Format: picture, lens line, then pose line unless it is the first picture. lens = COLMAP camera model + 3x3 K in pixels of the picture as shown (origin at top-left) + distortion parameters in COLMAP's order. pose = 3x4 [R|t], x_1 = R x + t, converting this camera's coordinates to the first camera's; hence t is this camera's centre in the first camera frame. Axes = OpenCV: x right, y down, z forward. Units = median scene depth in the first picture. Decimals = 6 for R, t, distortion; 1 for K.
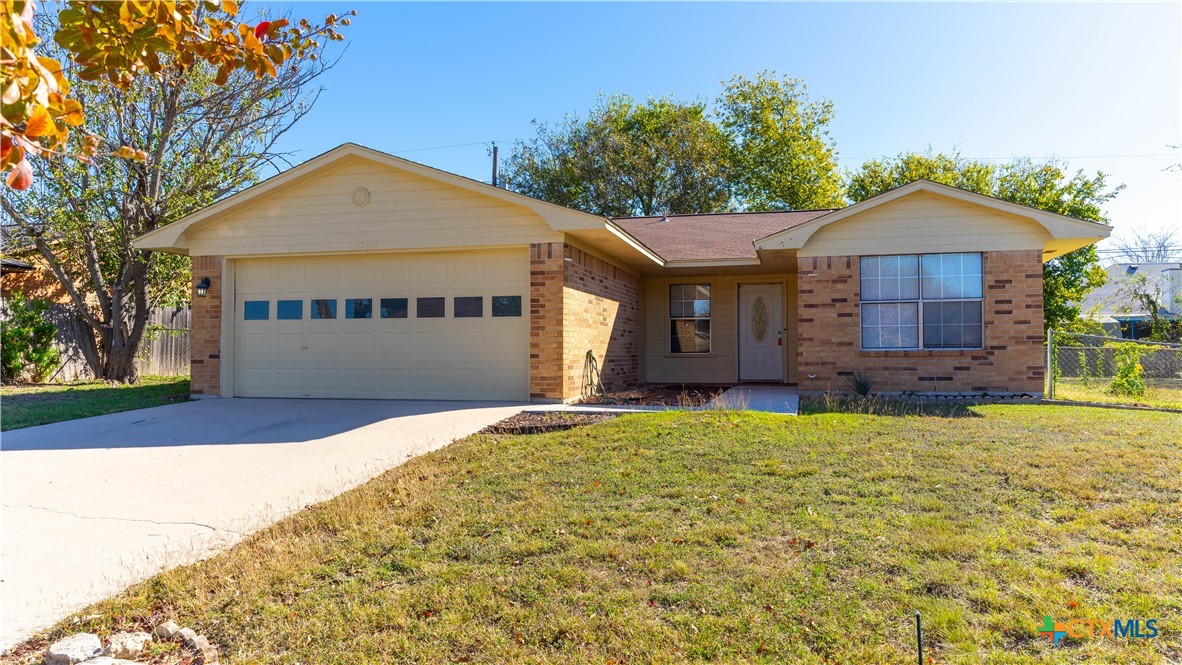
lens RADIAL K [[802.6, 0, 628.5], [0, 802.6, 329.4], [0, 0, 1]] dist [-0.004141, -0.003741]
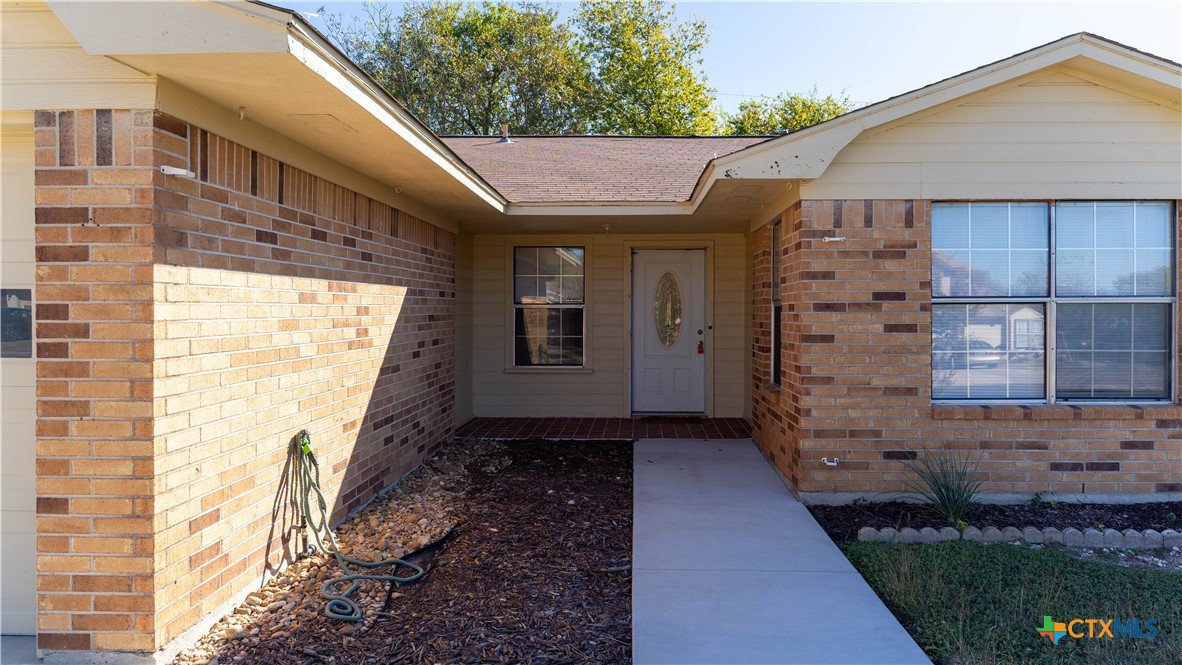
lens RADIAL K [[802.6, 0, 628.5], [0, 802.6, 329.4], [0, 0, 1]] dist [-0.004141, -0.003741]
pose [[0.979972, 0.001611, 0.199128, 0.024010], [-0.012860, 0.998392, 0.055209, -0.040647], [-0.198718, -0.056664, 0.978417, 0.576659]]
